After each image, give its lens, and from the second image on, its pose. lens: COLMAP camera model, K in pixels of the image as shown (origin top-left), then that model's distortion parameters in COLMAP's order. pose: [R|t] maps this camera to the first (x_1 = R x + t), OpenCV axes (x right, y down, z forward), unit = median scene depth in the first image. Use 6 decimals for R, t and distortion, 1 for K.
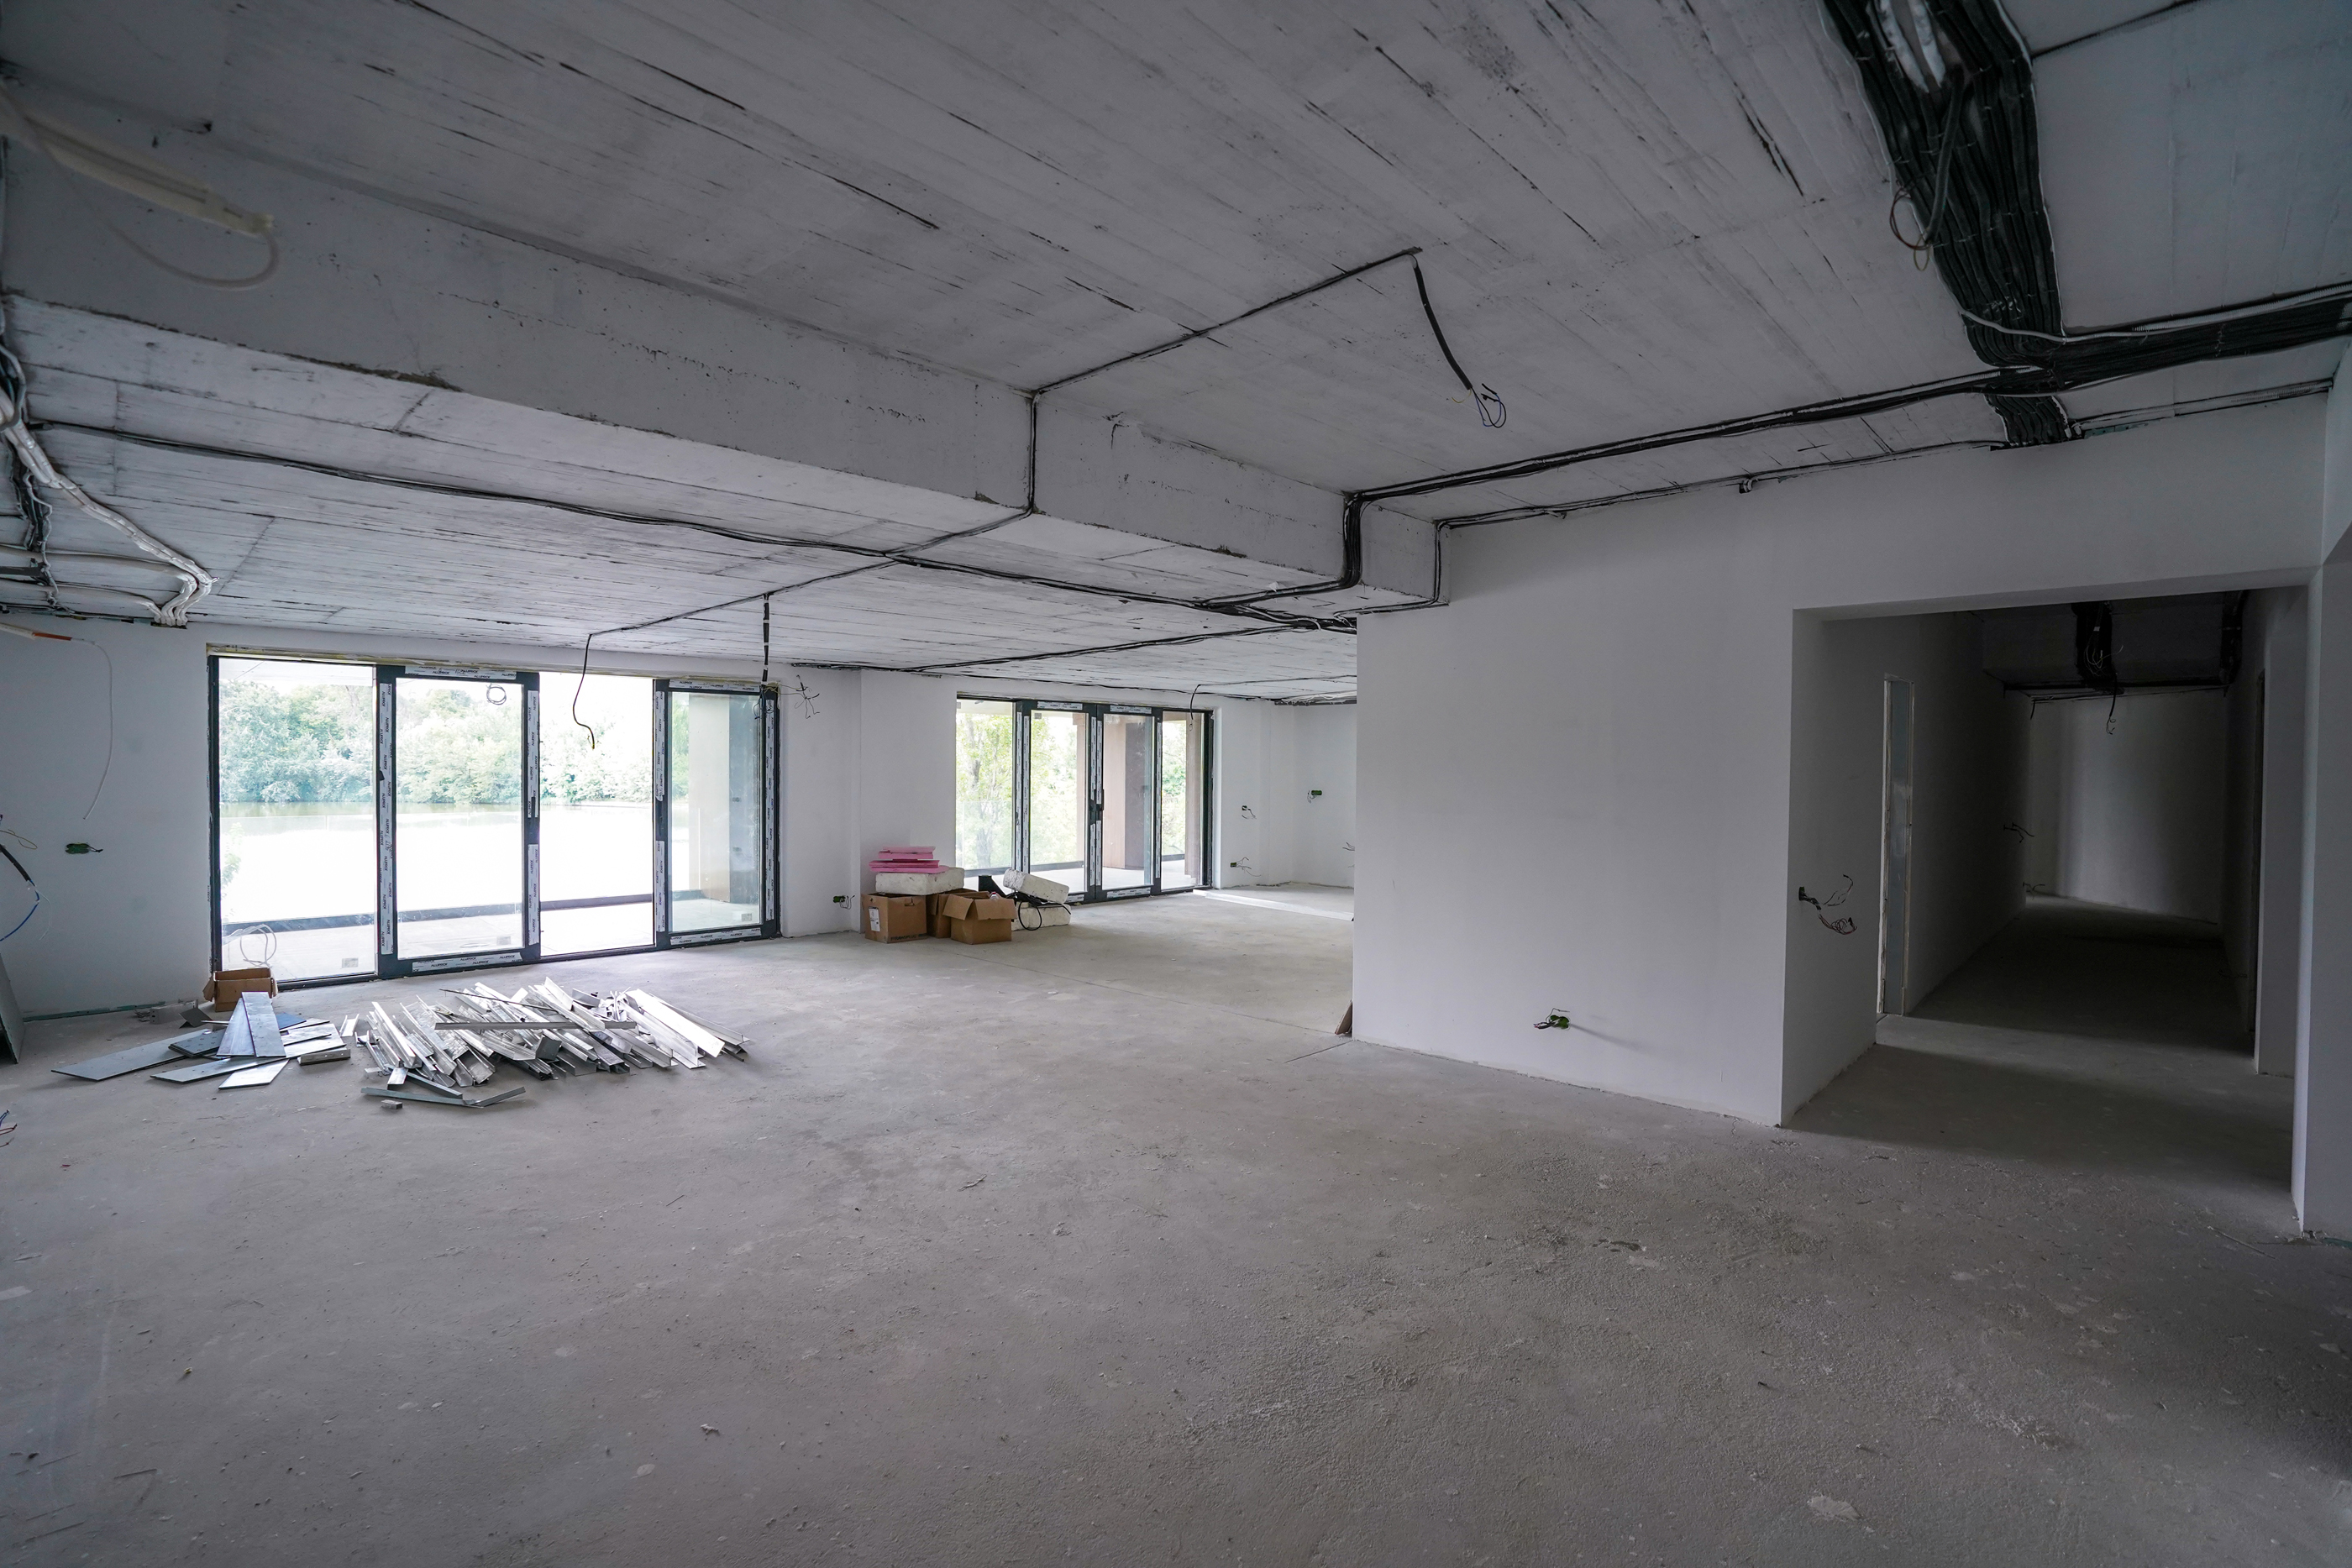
lens RADIAL K [[1085.8, 0, 1160.2], [0, 1085.8, 785.6], [0, 0, 1]] dist [-0.072421, 0.029198]
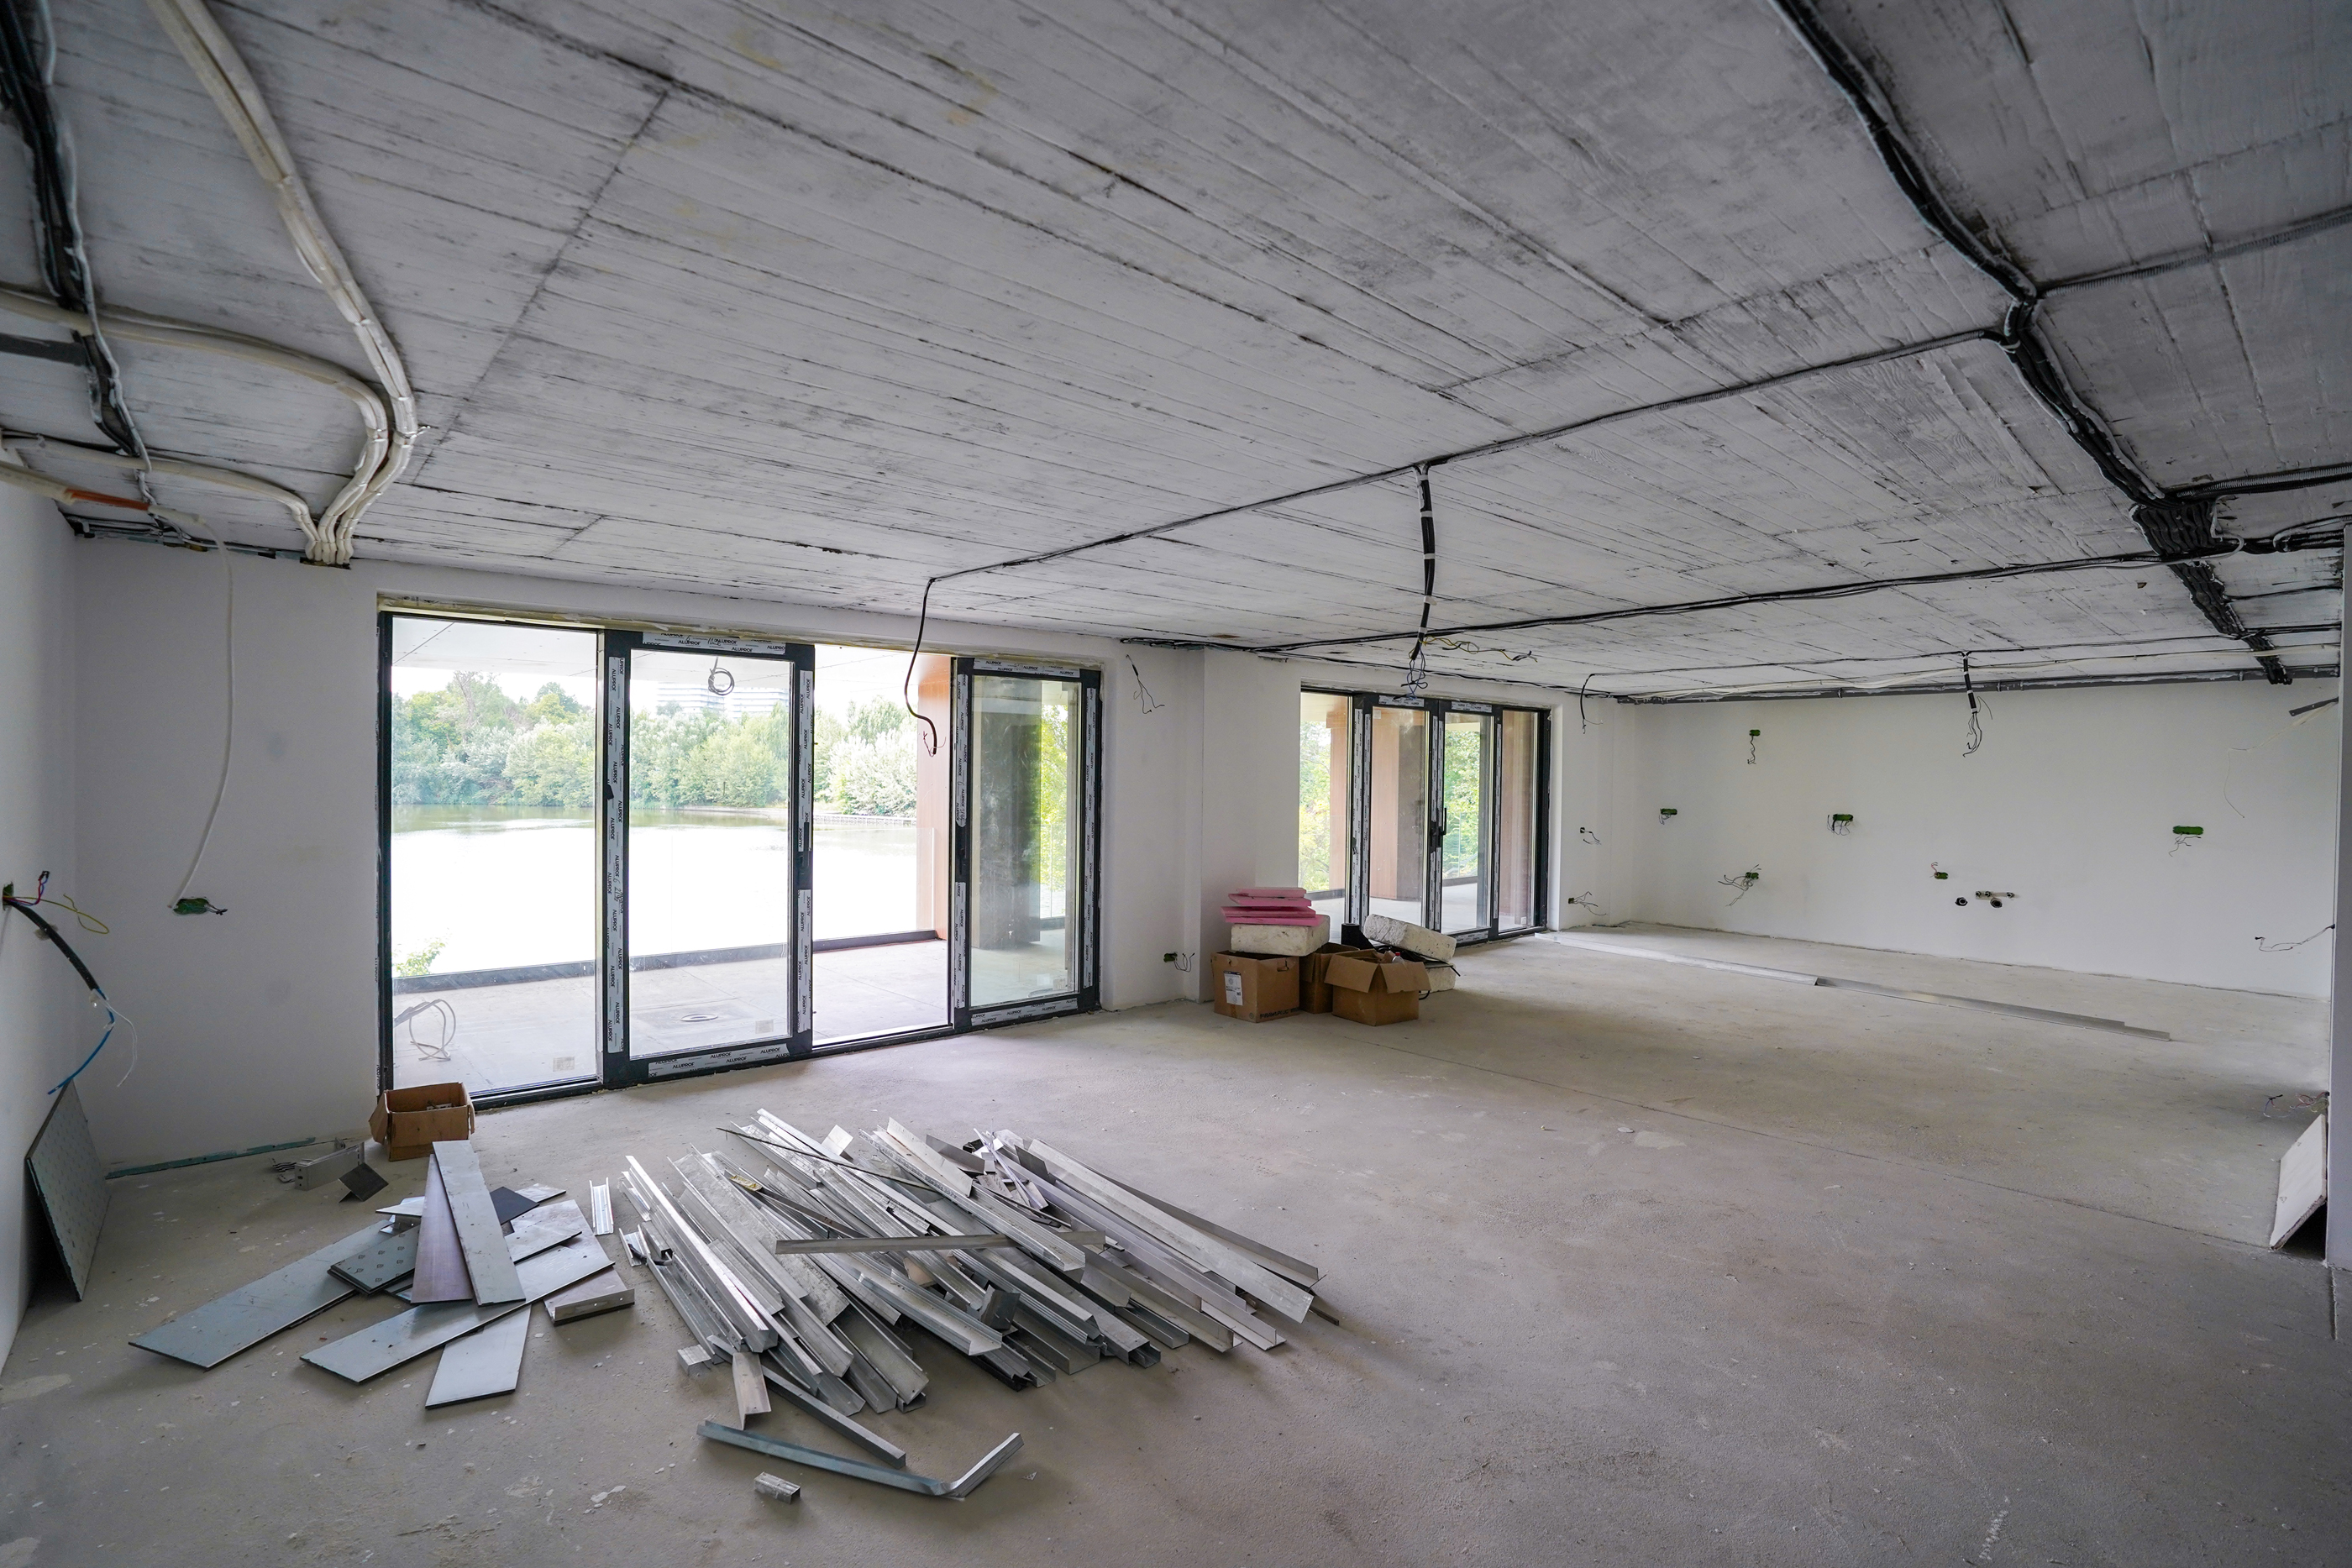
lens RADIAL K [[1085.8, 0, 1160.2], [0, 1085.8, 785.6], [0, 0, 1]] dist [-0.072421, 0.029198]
pose [[0.997201, 0.005176, -0.074588, -0.331849], [-0.005658, 0.999964, -0.006262, -0.011226], [0.074553, 0.006666, 0.997195, 0.335501]]
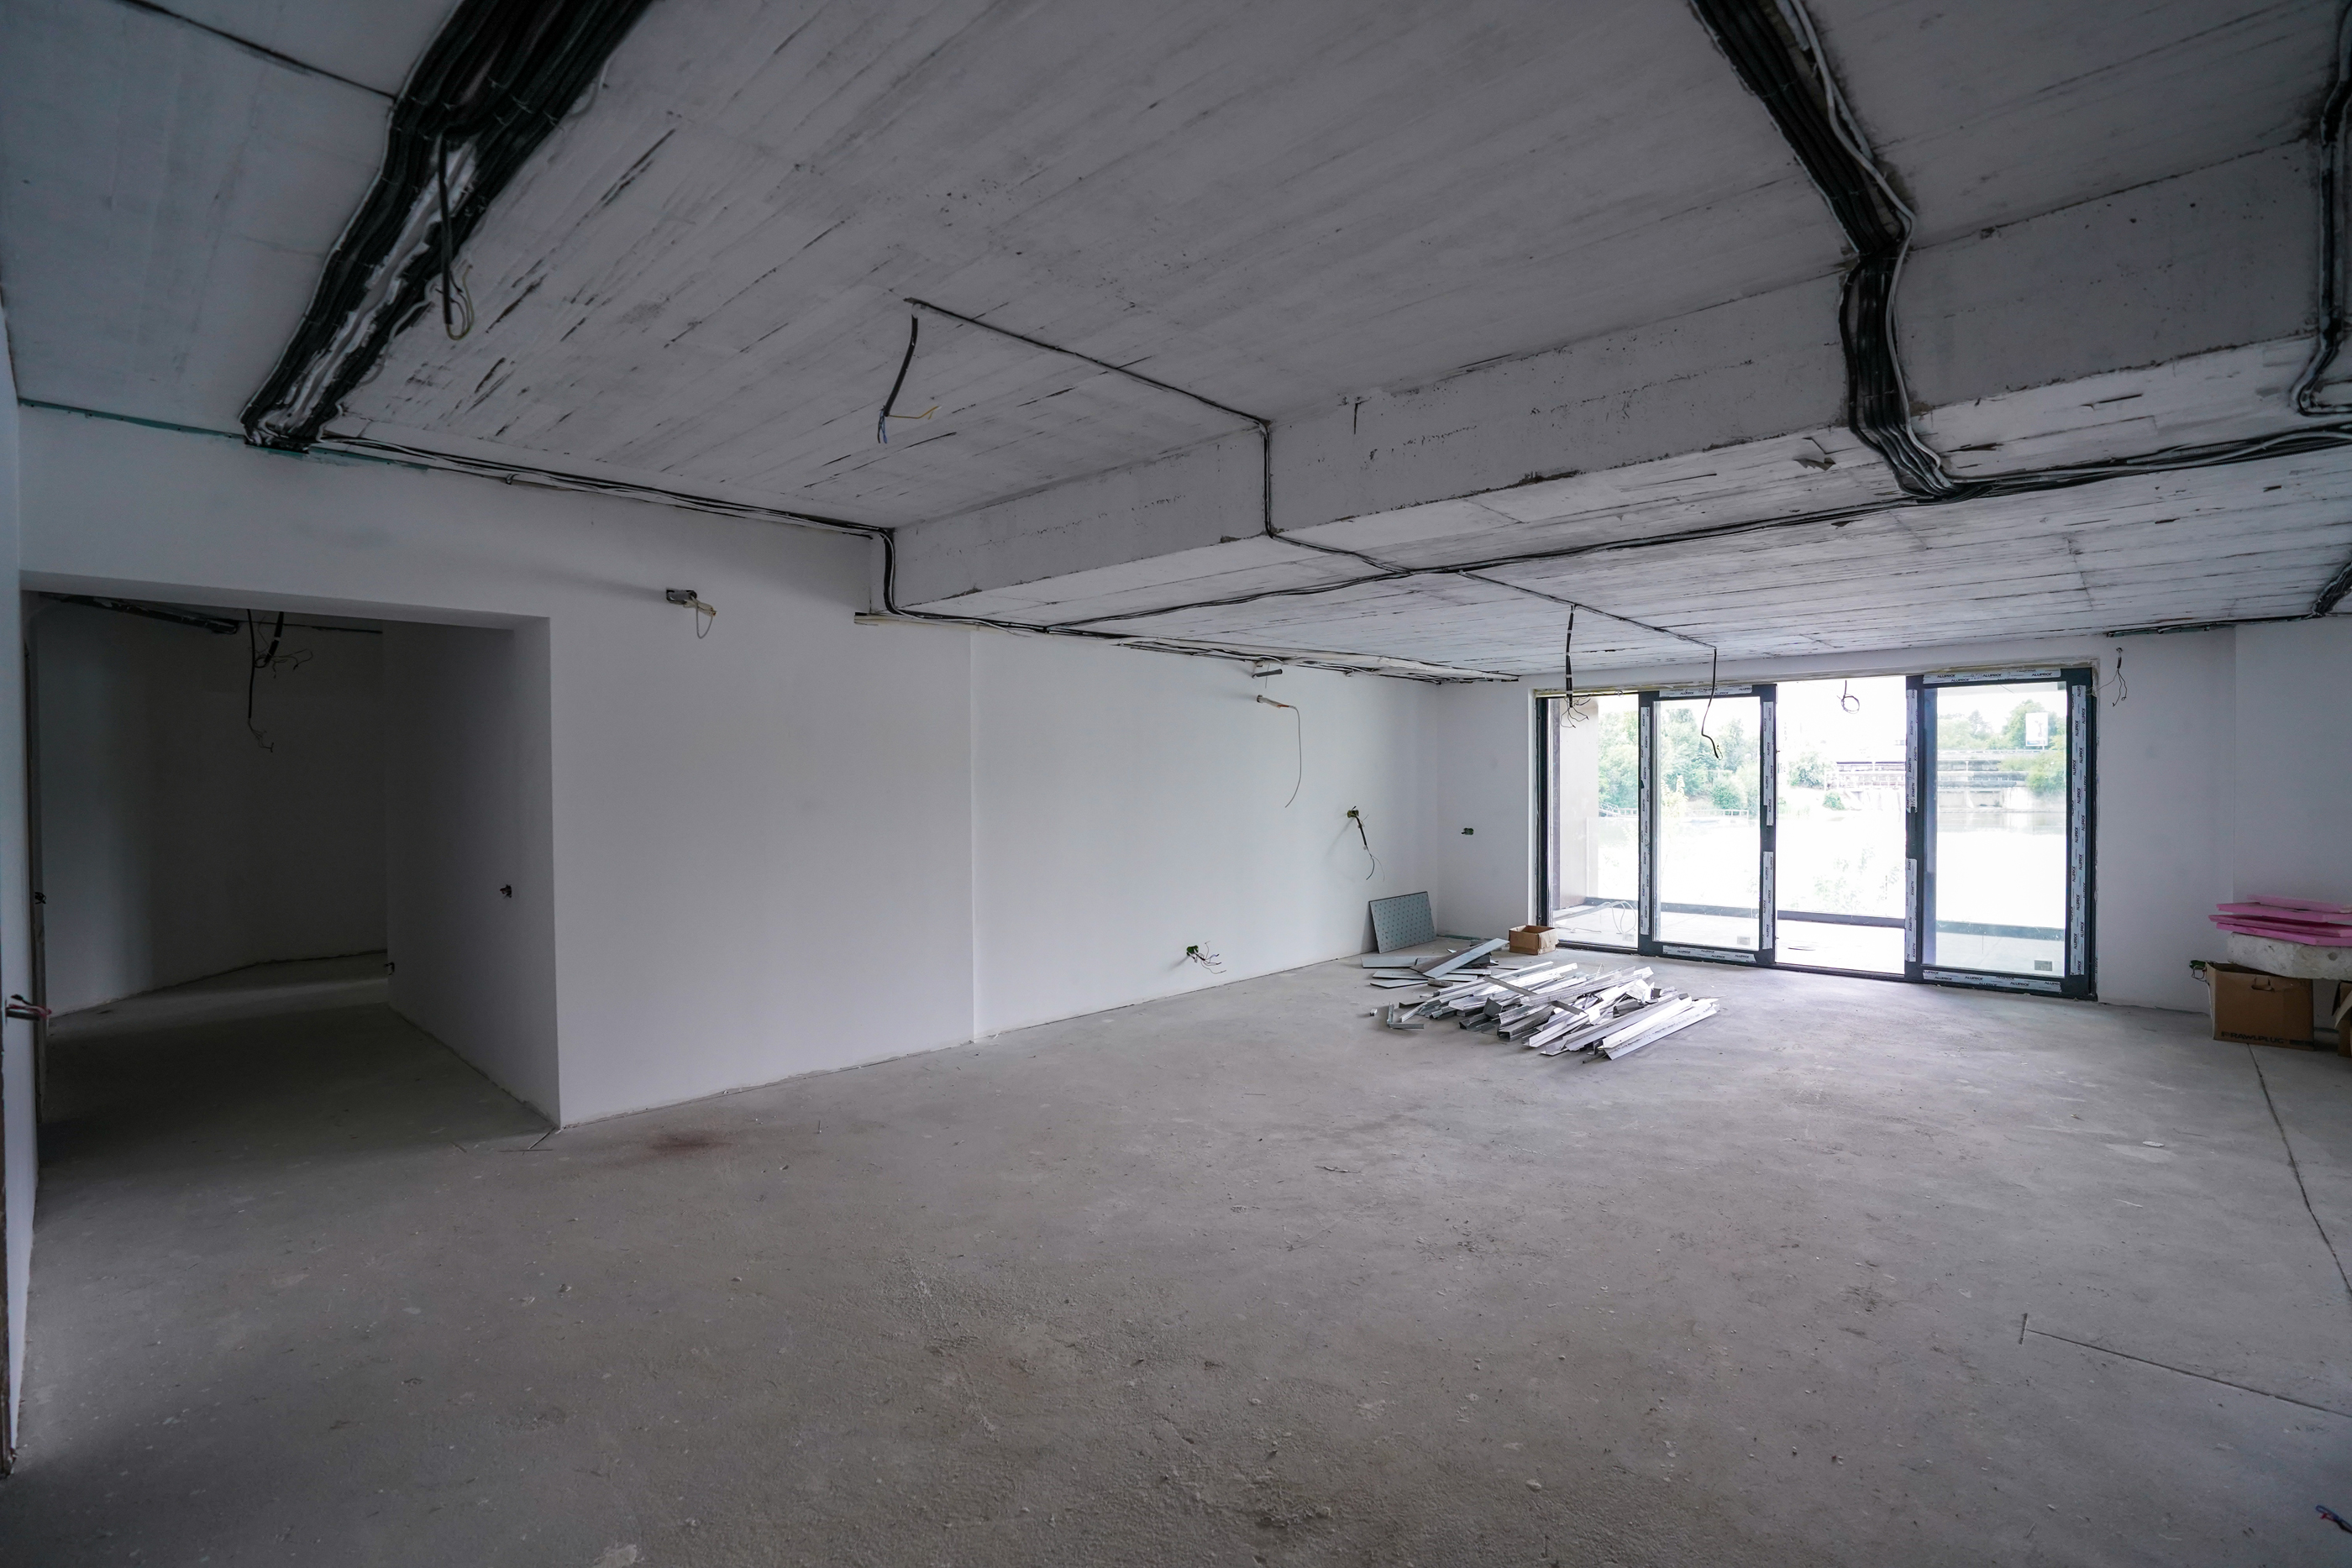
lens RADIAL K [[1088.5, 0, 1161.5], [0, 1088.5, 791.1], [0, 0, 1]] dist [-0.071103, 0.028530]
pose [[0.012630, 0.005444, -0.999905, 0.472349], [-0.011730, 0.999917, 0.005296, -0.001870], [0.999851, 0.011662, 0.012693, 0.437521]]
